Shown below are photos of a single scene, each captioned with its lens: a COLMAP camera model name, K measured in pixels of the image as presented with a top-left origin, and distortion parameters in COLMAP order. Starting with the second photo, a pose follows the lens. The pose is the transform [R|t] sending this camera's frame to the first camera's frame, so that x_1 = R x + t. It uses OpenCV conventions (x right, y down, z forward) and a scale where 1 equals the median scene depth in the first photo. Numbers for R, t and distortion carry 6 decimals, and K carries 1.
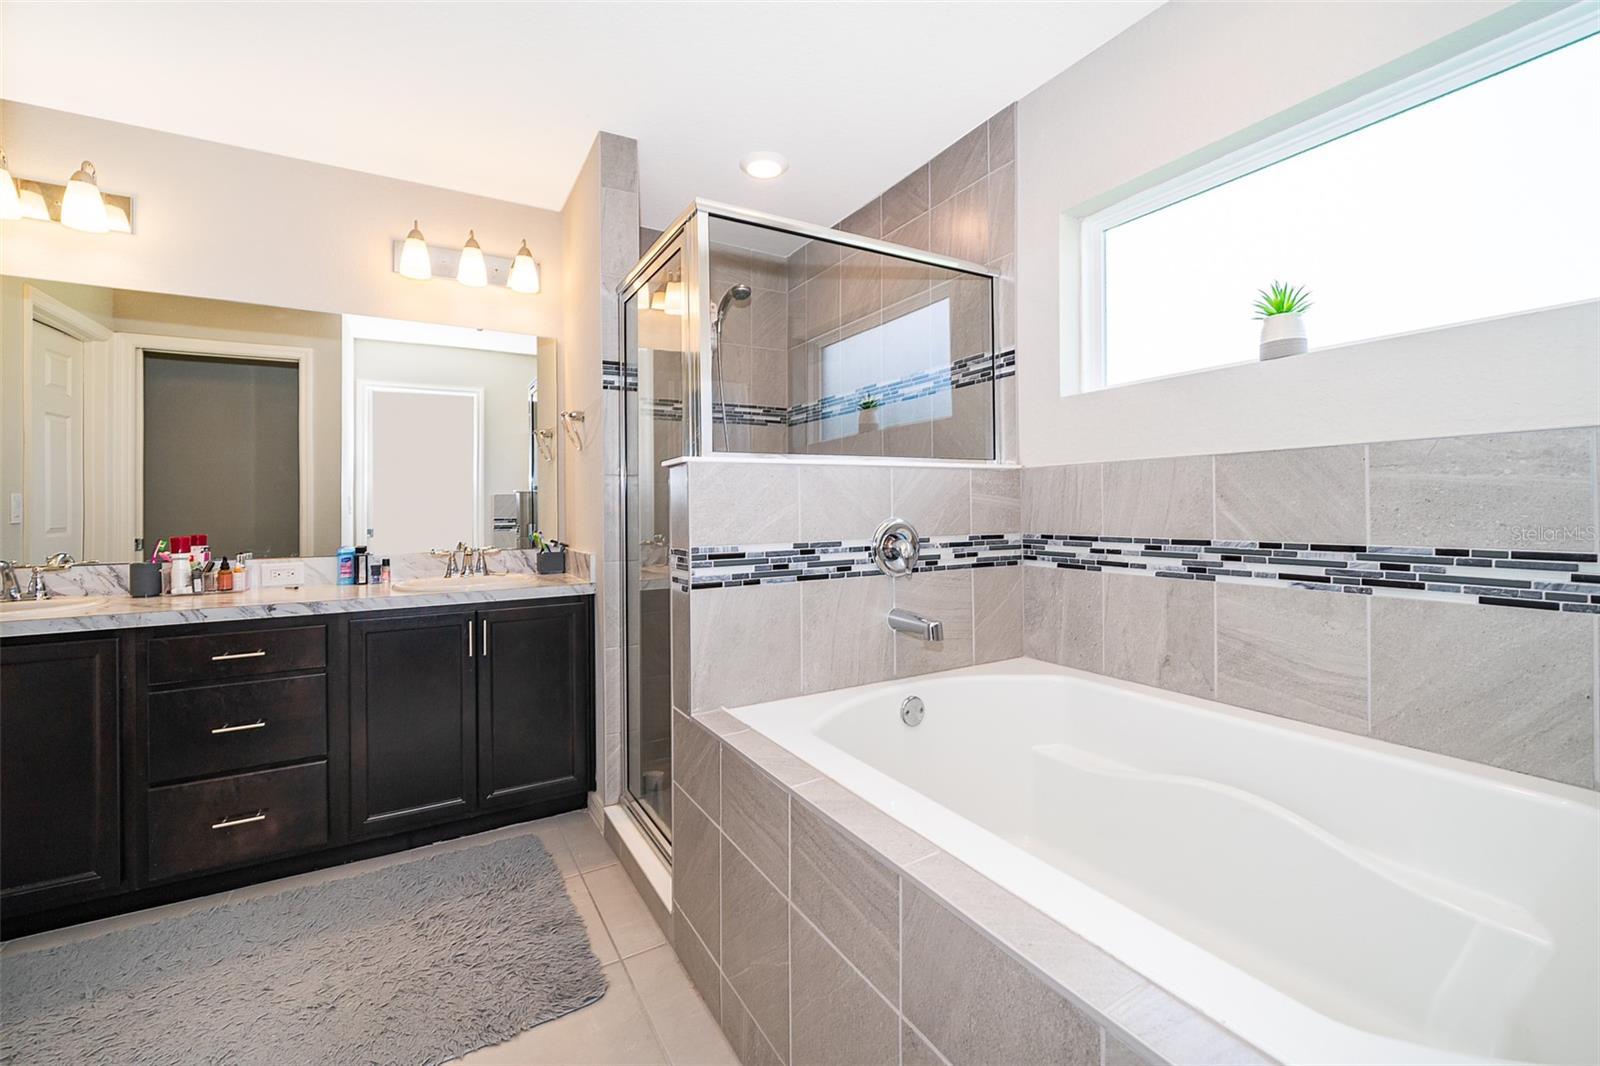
lens RADIAL K [[641.7, 0, 784.6], [0, 641.7, 521.0], [0, 0, 1]] dist [-0.005782, 0.000410]
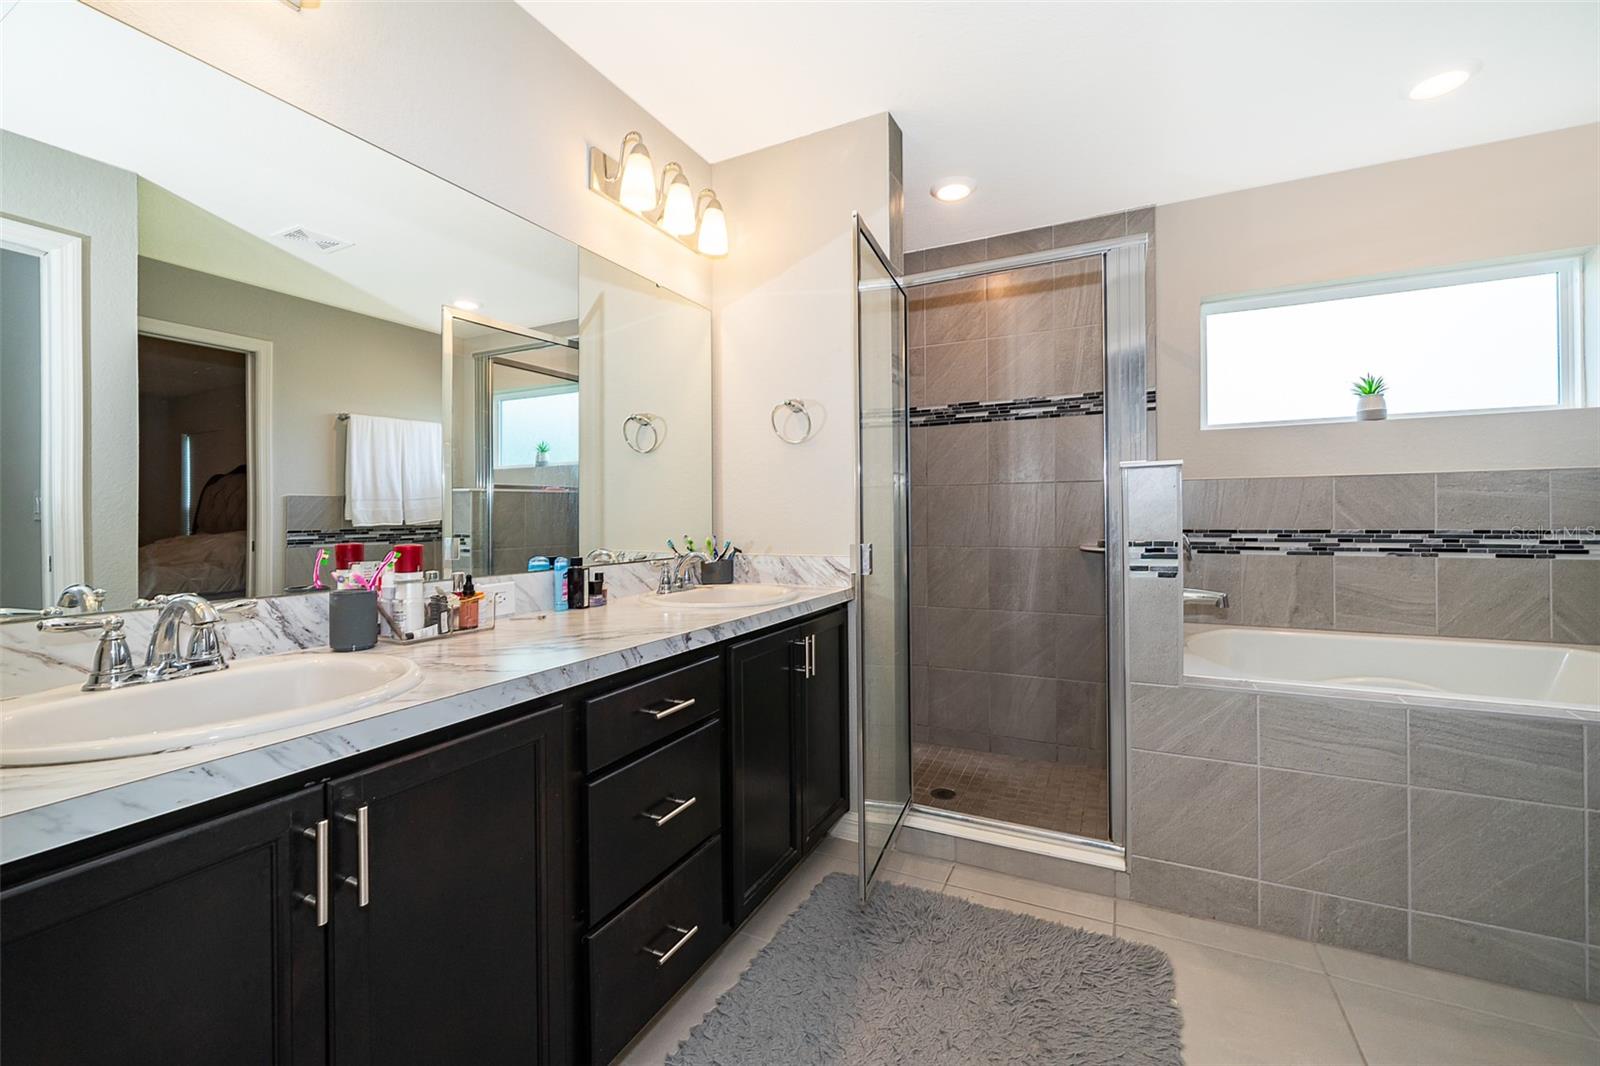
lens RADIAL K [[641.7, 0, 791.6], [0, 641.7, 525.6], [0, 0, 1]] dist [-0.005782, 0.000410]
pose [[0.835756, -0.002432, 0.549095, -1.358172], [0.008882, 0.999919, -0.009090, 0.022709], [-0.549029, 0.012474, 0.835710, 0.419196]]
